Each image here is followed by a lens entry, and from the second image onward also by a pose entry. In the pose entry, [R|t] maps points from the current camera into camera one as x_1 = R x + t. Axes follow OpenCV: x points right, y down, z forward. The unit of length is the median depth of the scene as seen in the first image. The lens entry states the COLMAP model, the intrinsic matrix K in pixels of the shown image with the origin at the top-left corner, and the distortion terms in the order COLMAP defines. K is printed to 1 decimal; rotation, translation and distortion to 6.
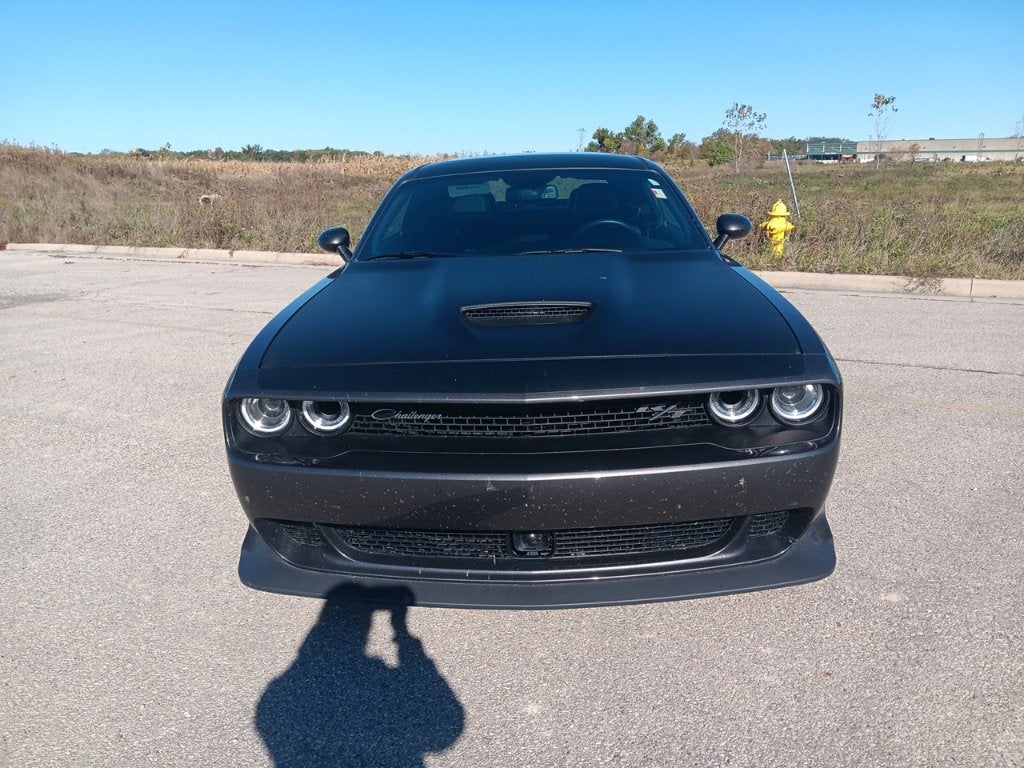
lens RADIAL K [[799.9, 0, 512.7], [0, 799.9, 381.6], [0, 0, 1]] dist [0.000316, -0.026266]
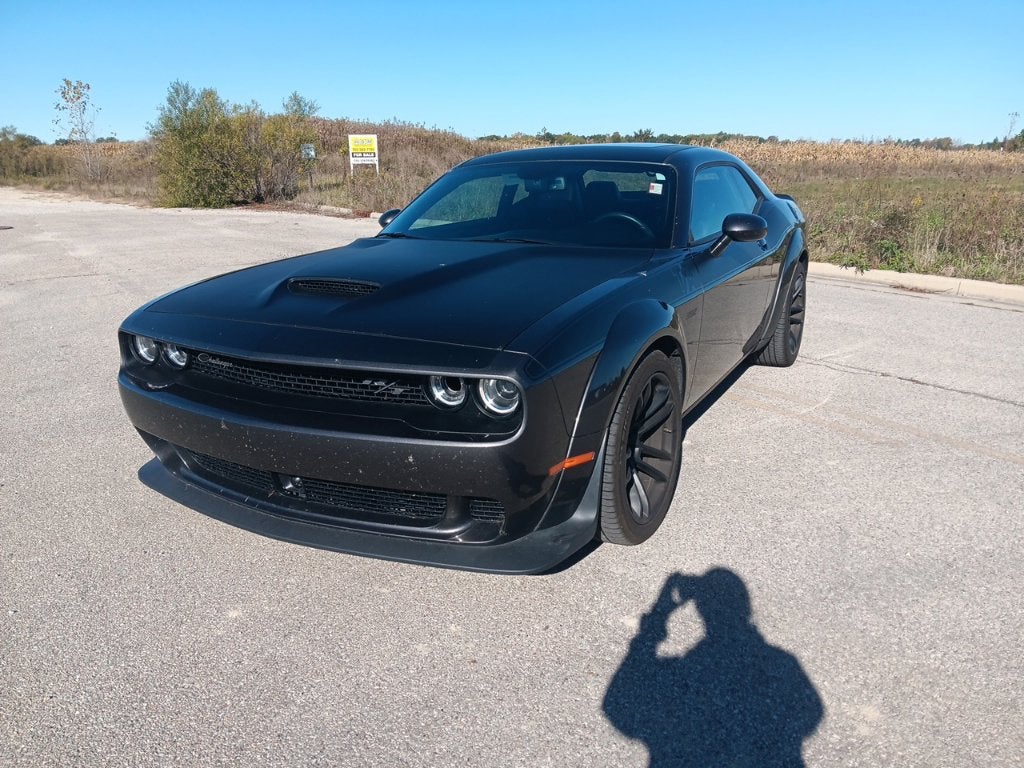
lens RADIAL K [[799.9, 0, 517.8], [0, 799.9, 384.4], [0, 0, 1]] dist [0.000316, -0.026266]
pose [[0.892875, 0.138995, -0.428315, 0.792128], [-0.130154, 0.990231, 0.050024, -0.042975], [0.431084, 0.011082, 0.902244, 0.087128]]
